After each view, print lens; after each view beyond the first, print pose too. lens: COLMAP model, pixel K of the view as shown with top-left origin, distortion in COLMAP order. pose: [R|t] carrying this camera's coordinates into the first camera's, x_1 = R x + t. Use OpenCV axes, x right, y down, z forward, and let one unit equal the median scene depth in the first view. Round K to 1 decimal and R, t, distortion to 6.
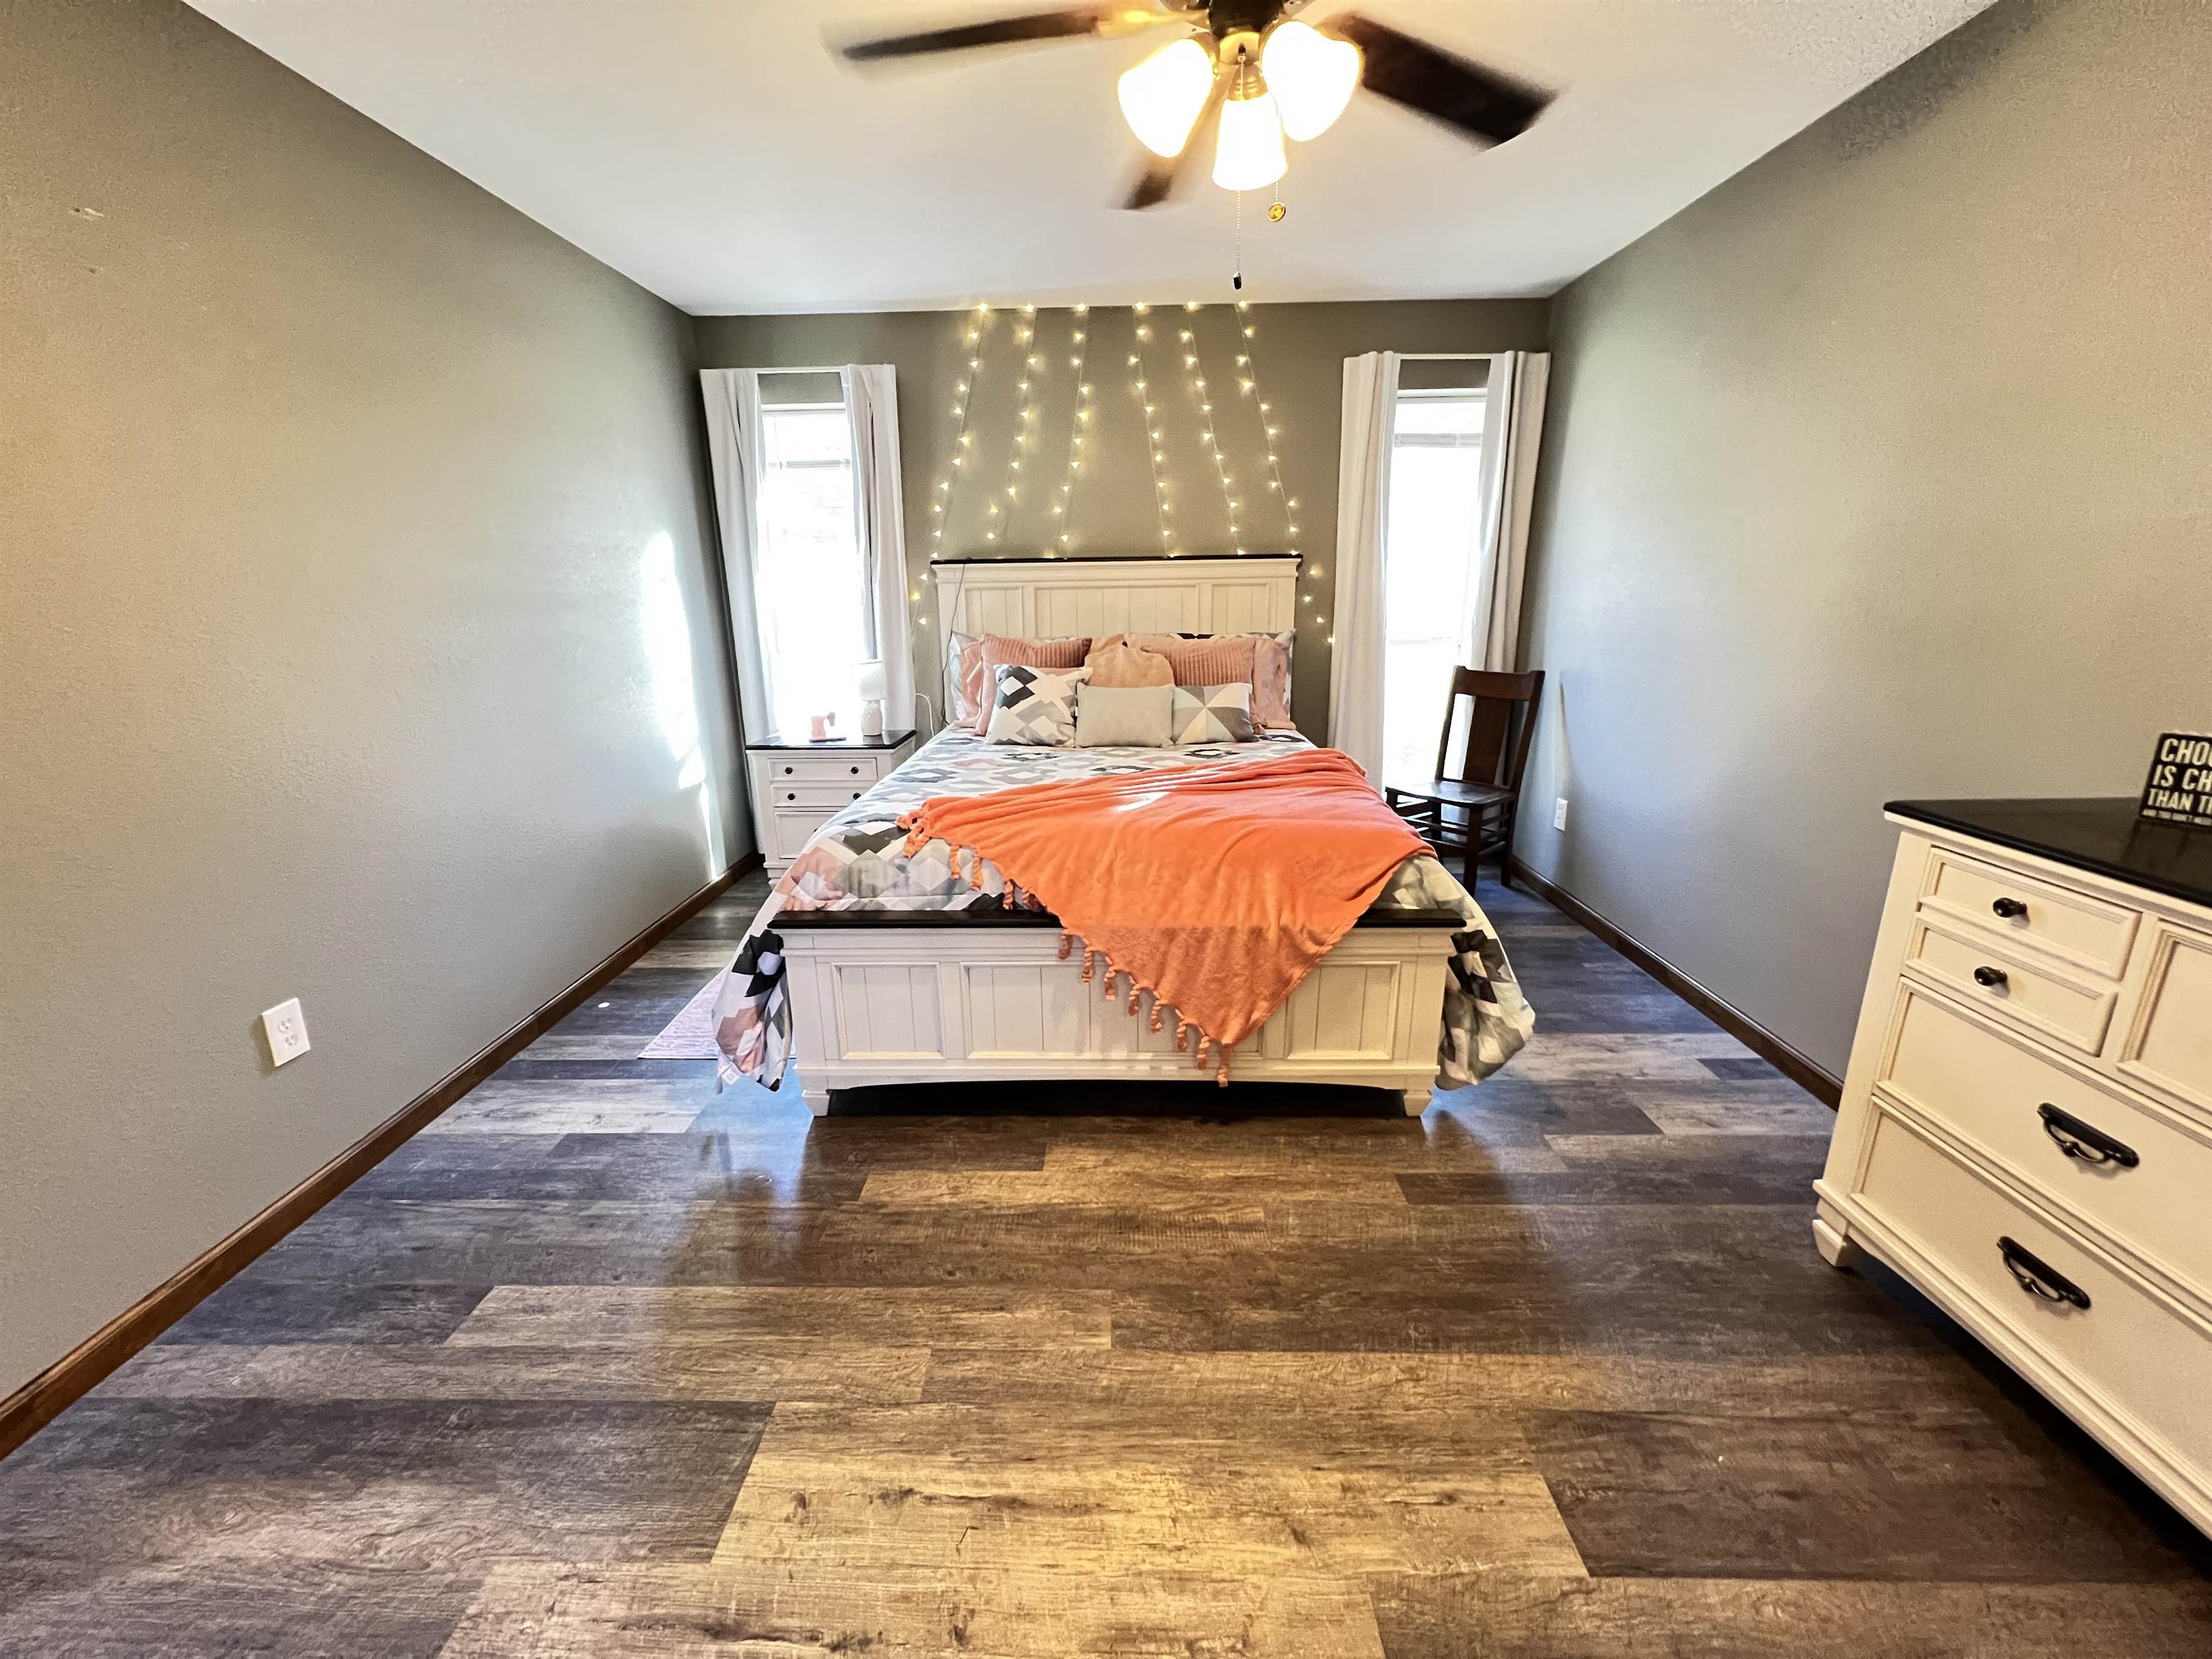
lens RADIAL K [[884.4, 0, 1098.5], [0, 884.4, 822.6], [0, 0, 1]] dist [-0.002146, 0.000654]
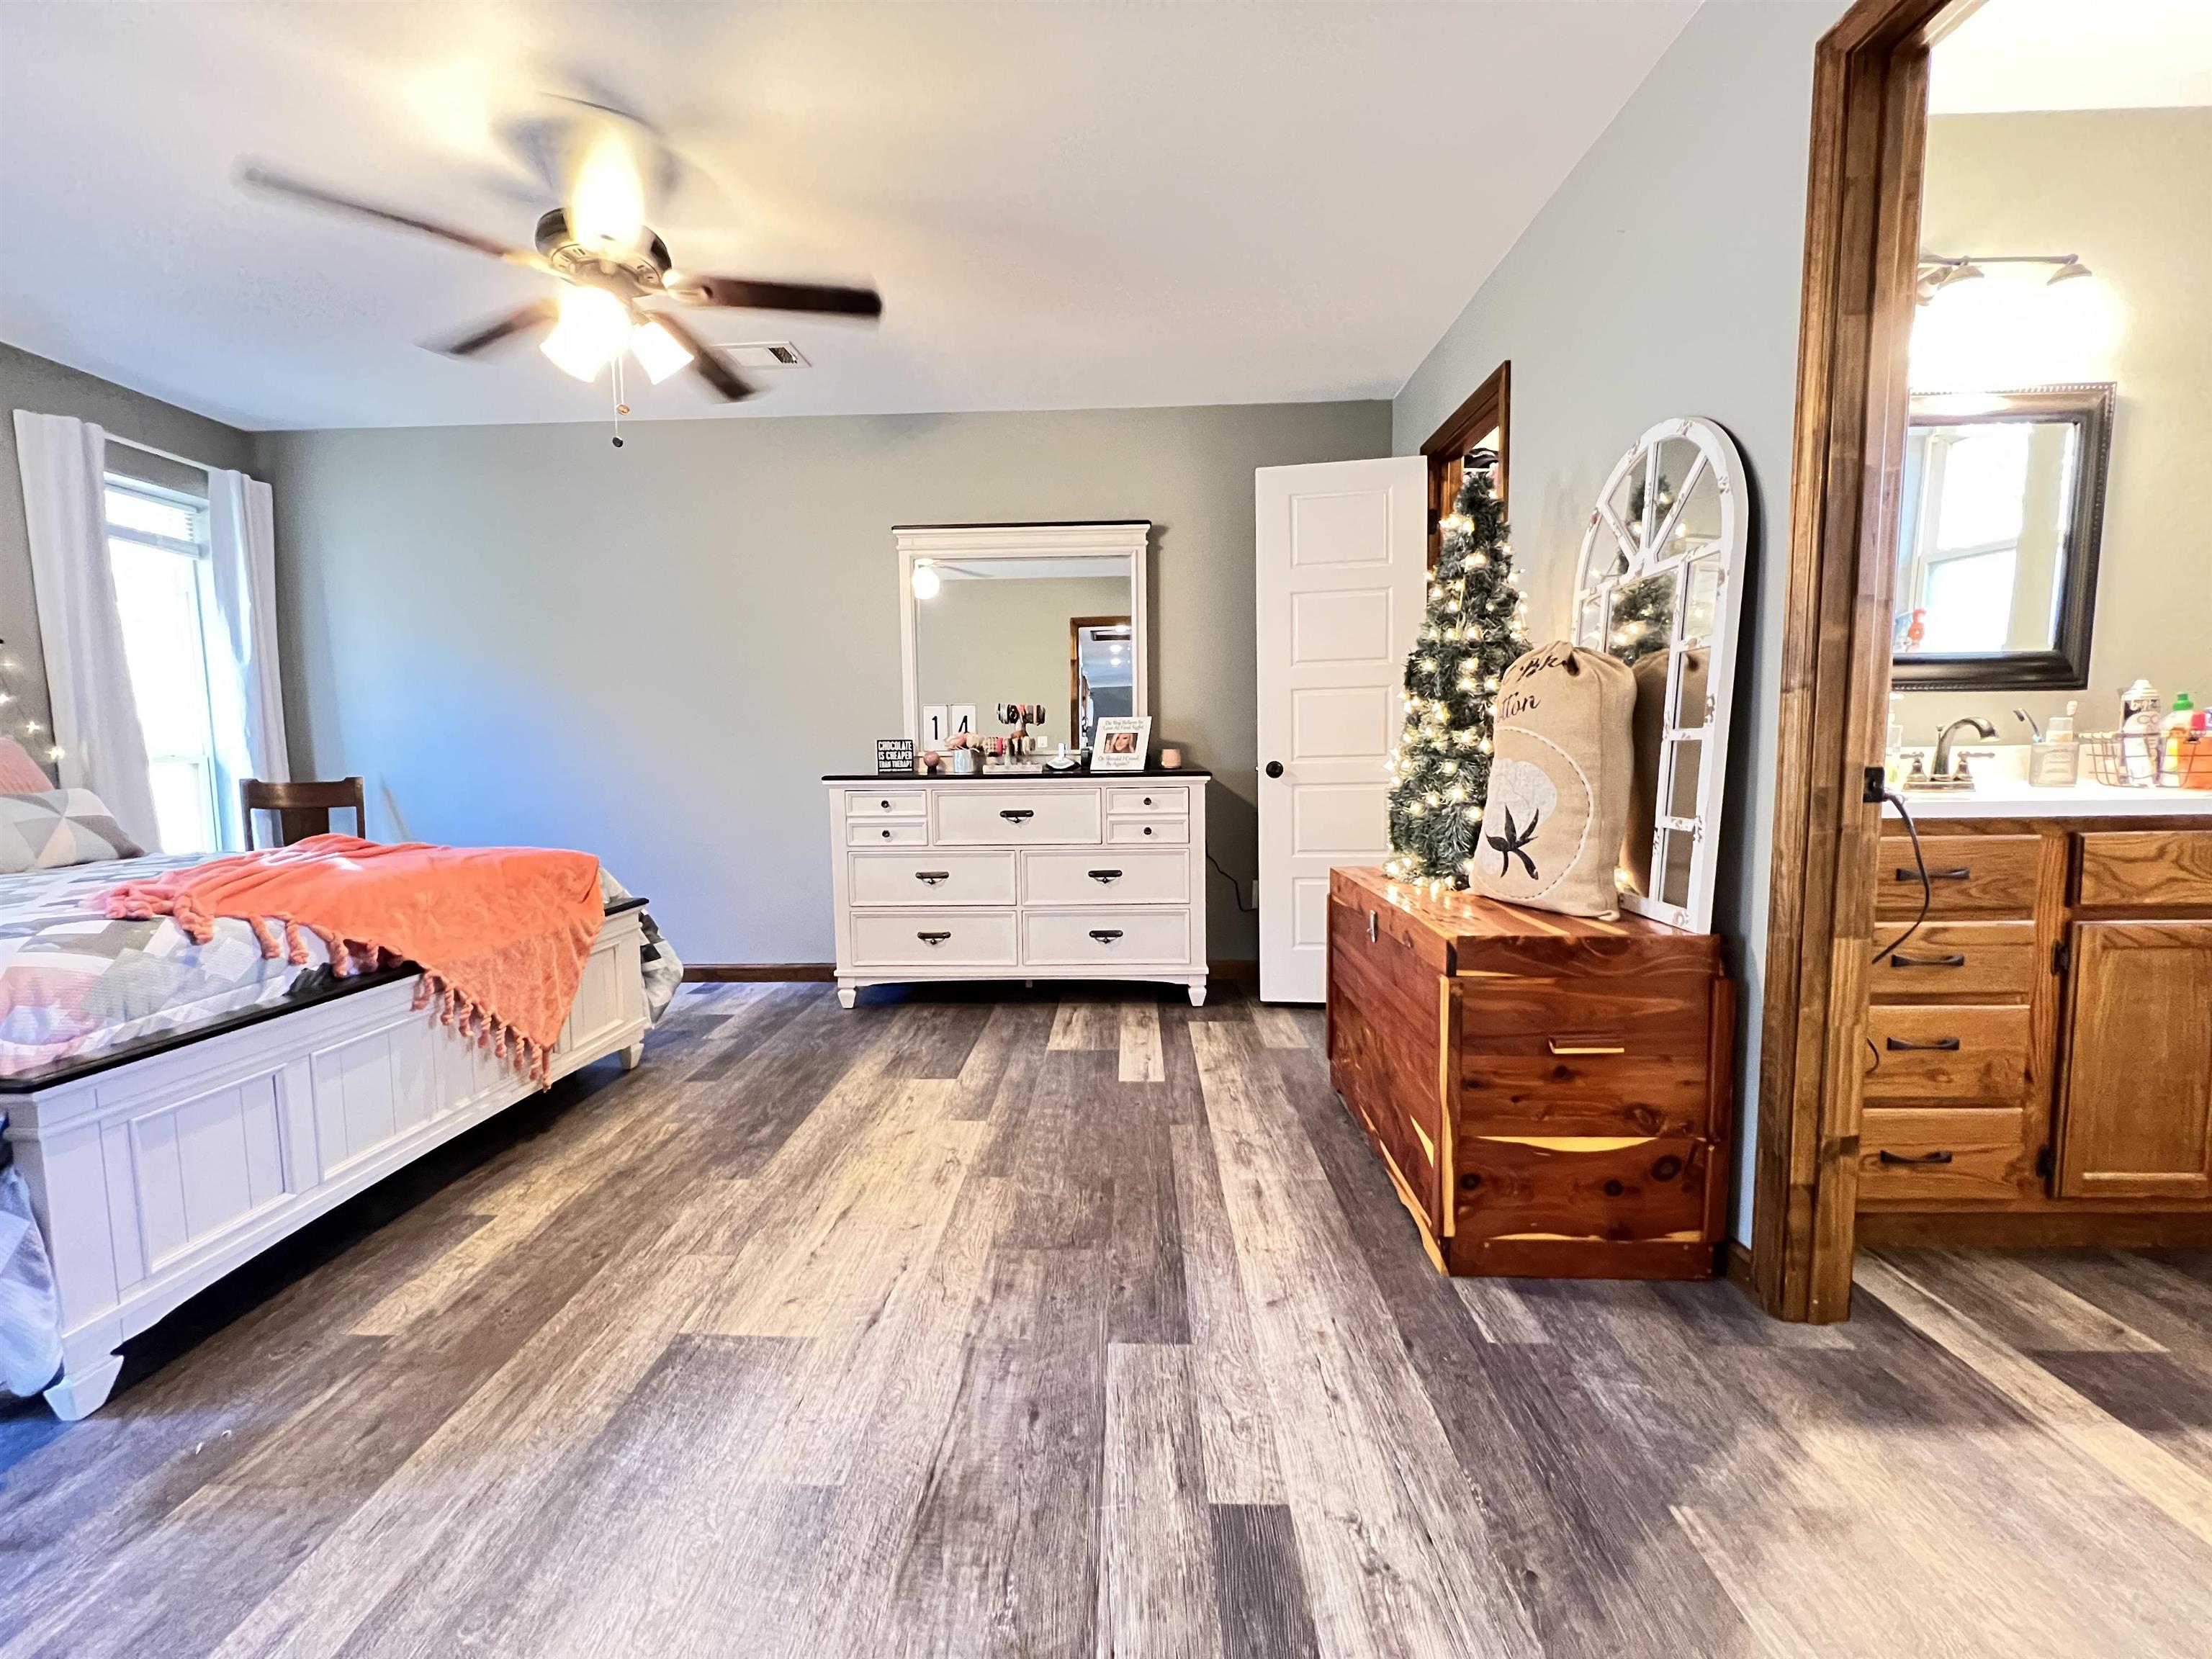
lens RADIAL K [[884.4, 0, 1099.2], [0, 884.4, 824.1], [0, 0, 1]] dist [-0.002146, 0.000654]
pose [[0.011653, -0.066363, 0.997727, -0.953997], [0.274994, 0.959534, 0.060611, 0.107453], [-0.961375, 0.273663, 0.029431, 0.229940]]
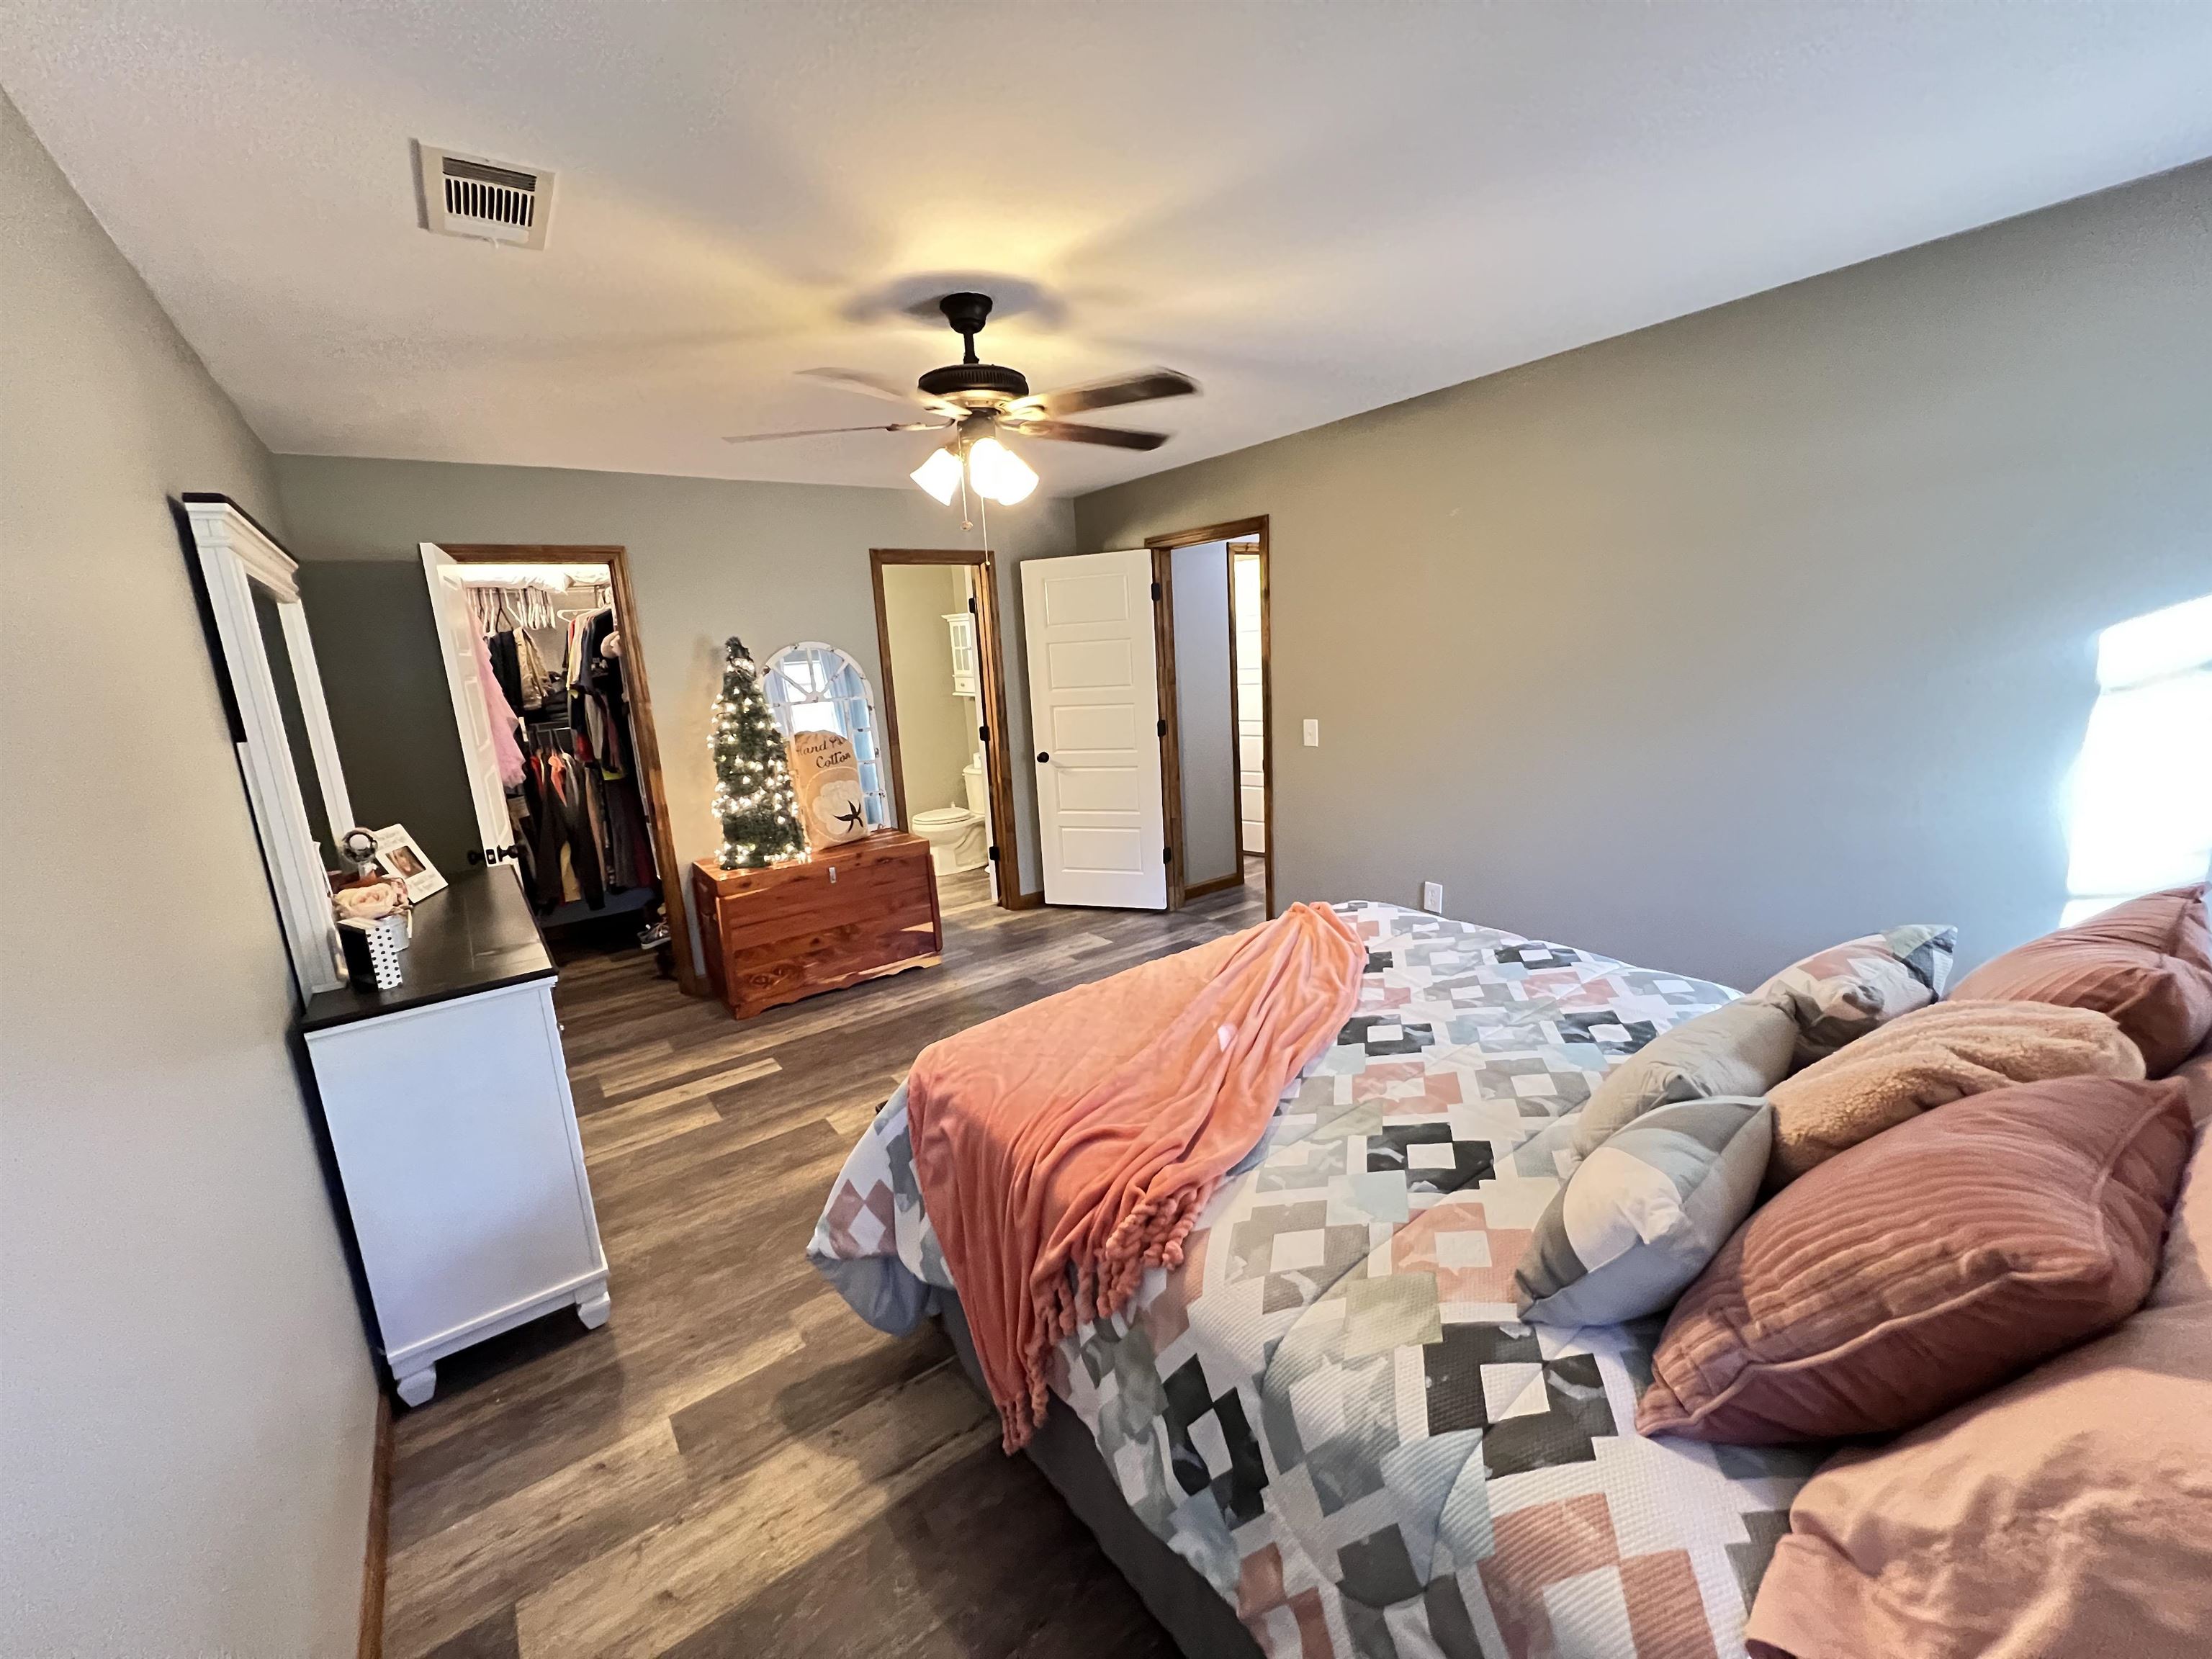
lens RADIAL K [[884.4, 0, 1098.9], [0, 884.4, 821.6], [0, 0, 1]] dist [-0.002146, 0.000654]
pose [[-0.791300, 0.189627, -0.581279, 0.717691], [-0.080357, 0.910192, 0.406317, -0.592145], [0.606124, 0.368229, -0.704997, 1.702256]]
